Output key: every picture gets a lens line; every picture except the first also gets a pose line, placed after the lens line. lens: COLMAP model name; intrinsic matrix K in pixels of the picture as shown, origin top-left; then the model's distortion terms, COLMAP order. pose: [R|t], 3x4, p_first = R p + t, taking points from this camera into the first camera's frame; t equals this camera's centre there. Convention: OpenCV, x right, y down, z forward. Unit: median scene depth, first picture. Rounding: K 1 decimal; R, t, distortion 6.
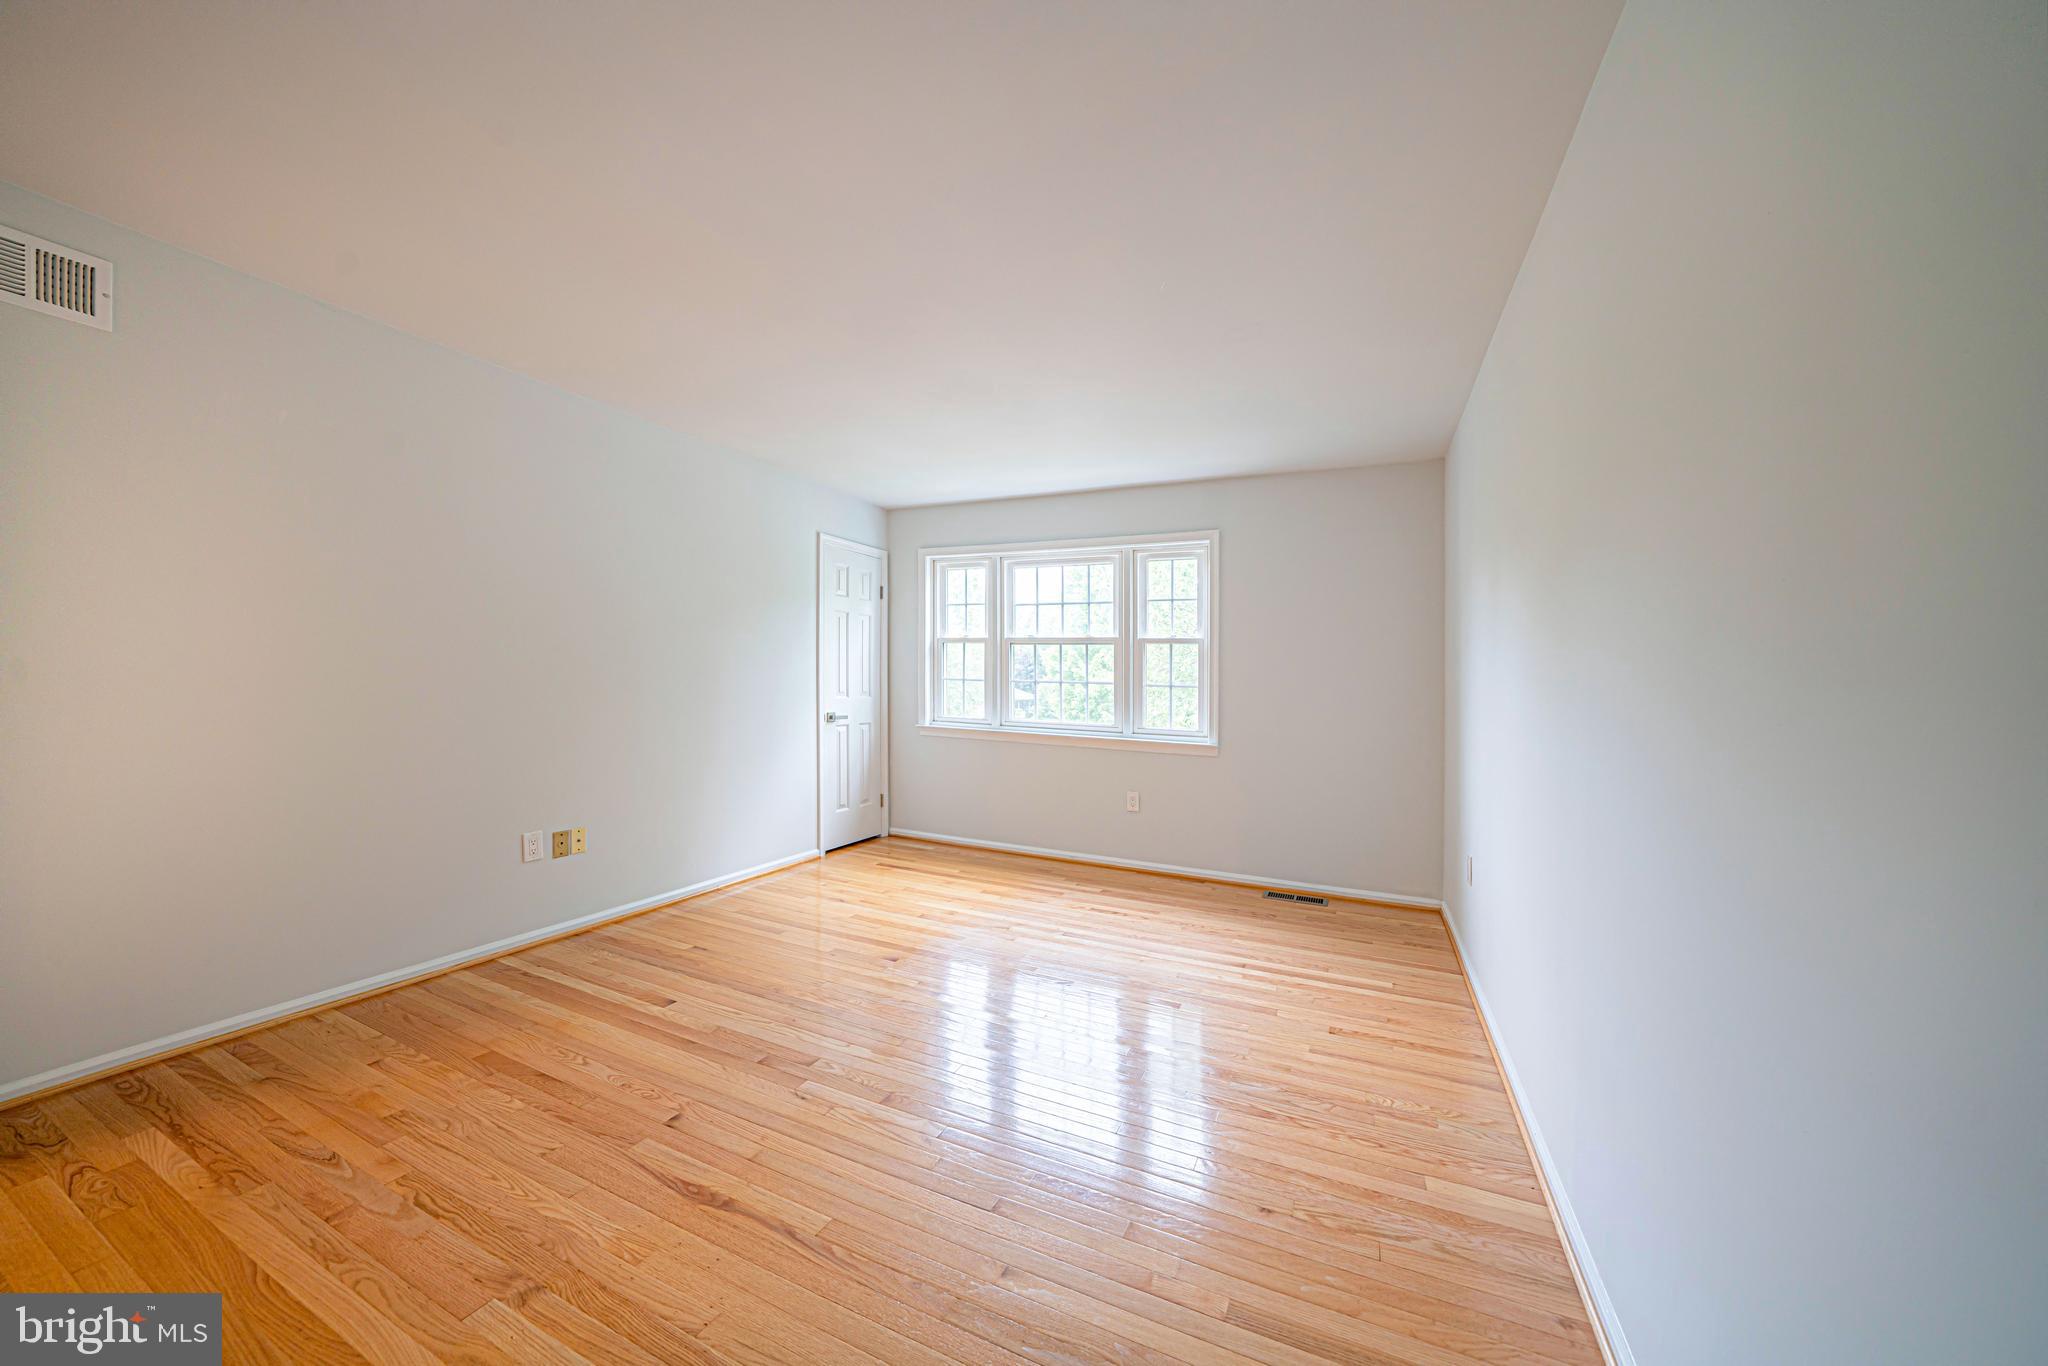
lens RADIAL K [[725.8, 0, 1023.0], [0, 725.8, 677.0], [0, 0, 1]] dist [-0.008825, -0.000613]
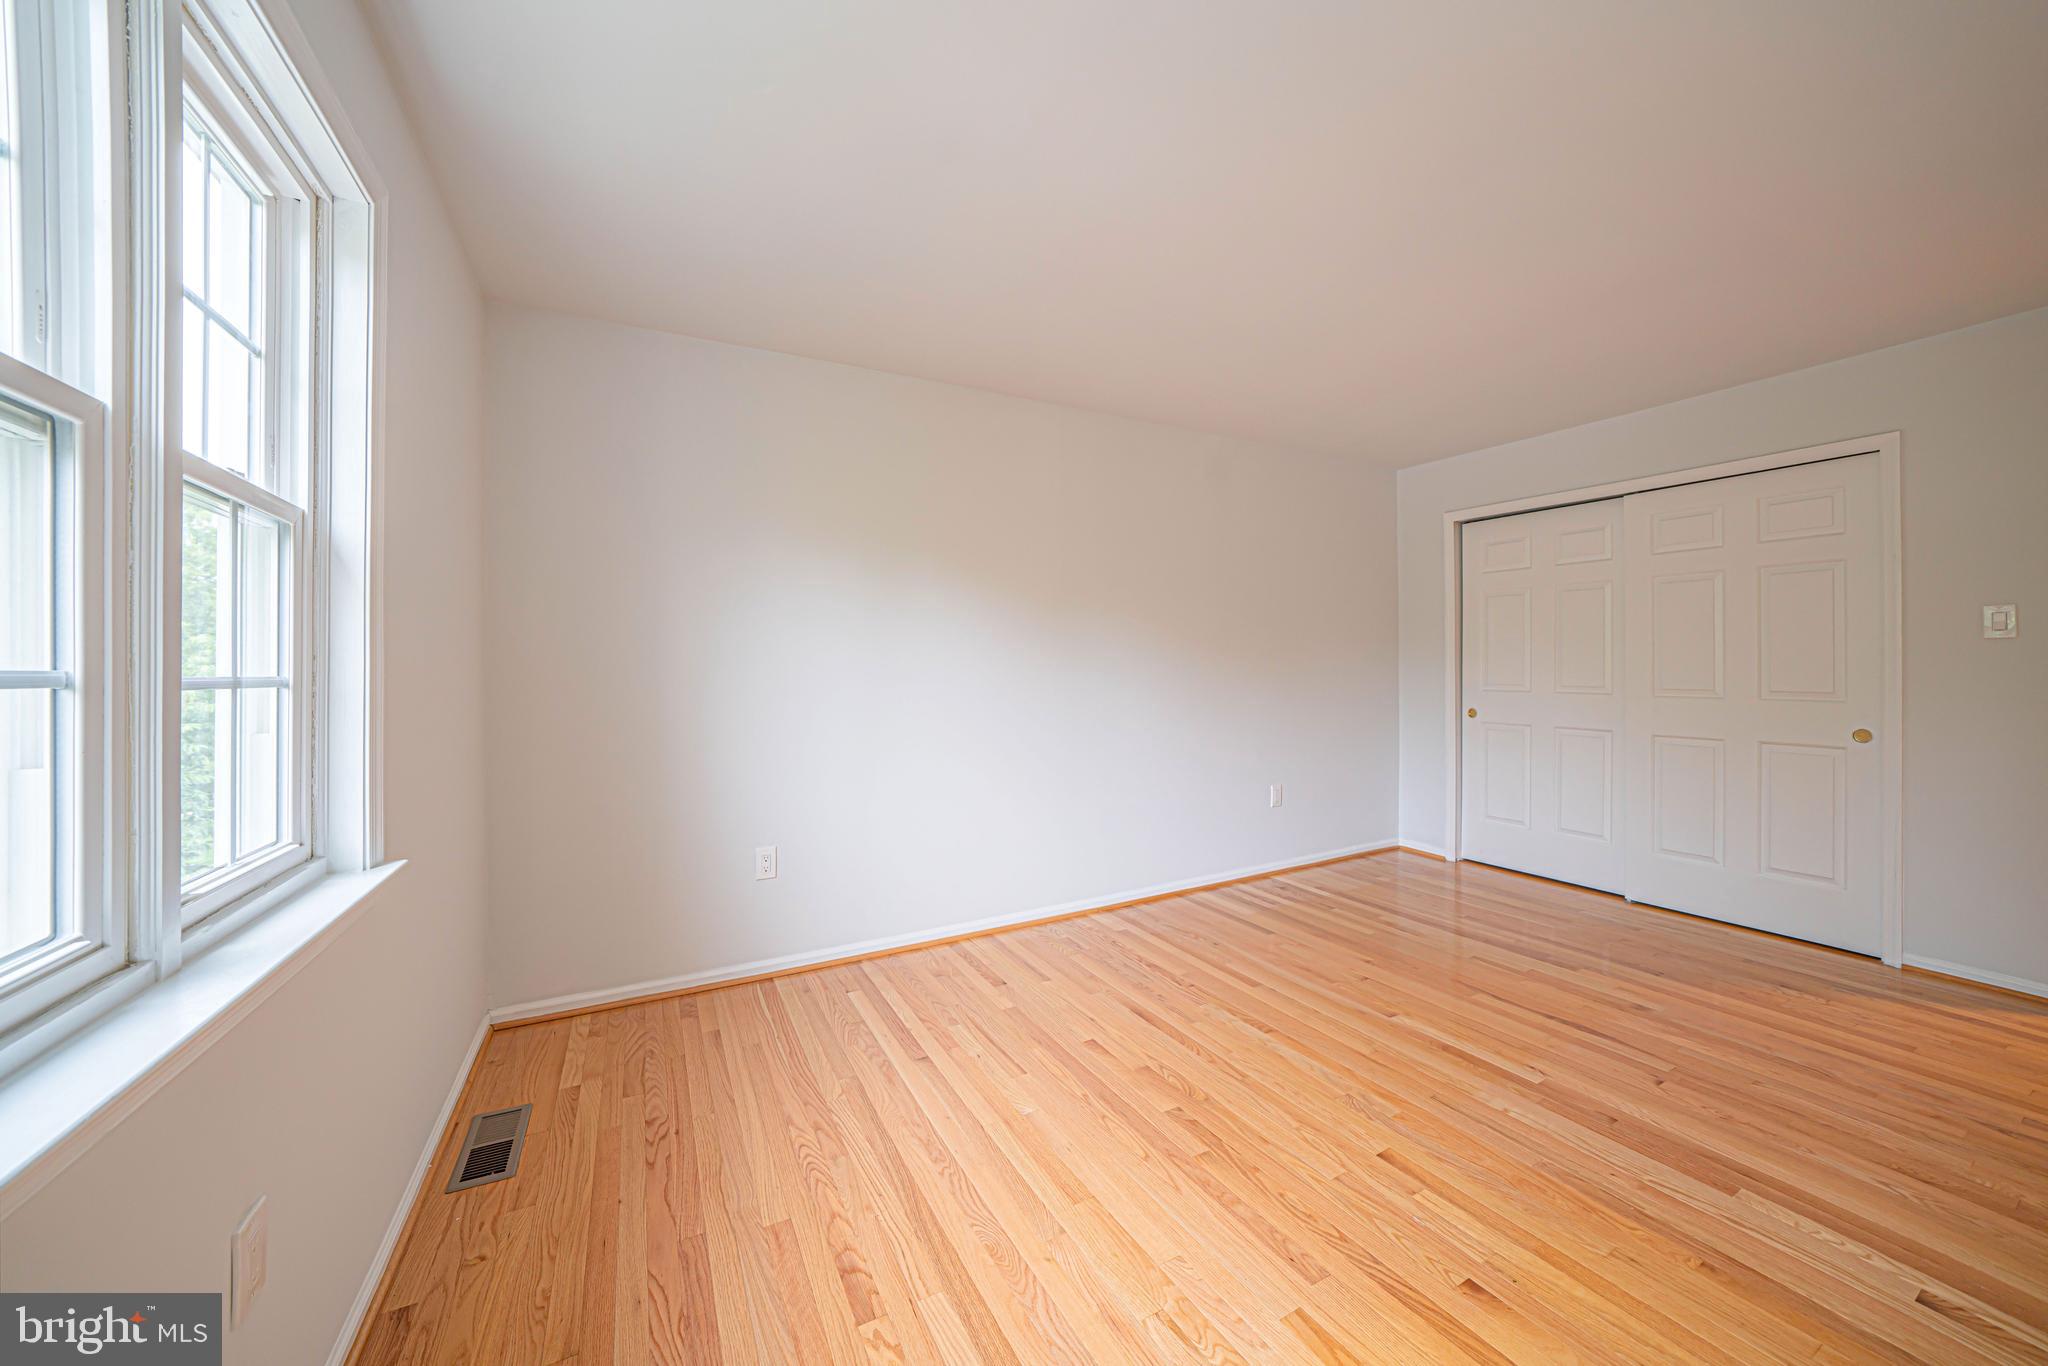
lens RADIAL K [[725.8, 0, 1021.1], [0, 725.8, 678.6], [0, 0, 1]] dist [-0.008825, -0.000613]
pose [[-0.802821, -0.023470, 0.595758, -0.177654], [-0.019368, 0.999724, 0.013284, -0.002220], [-0.595905, -0.000873, -0.803054, 1.300717]]
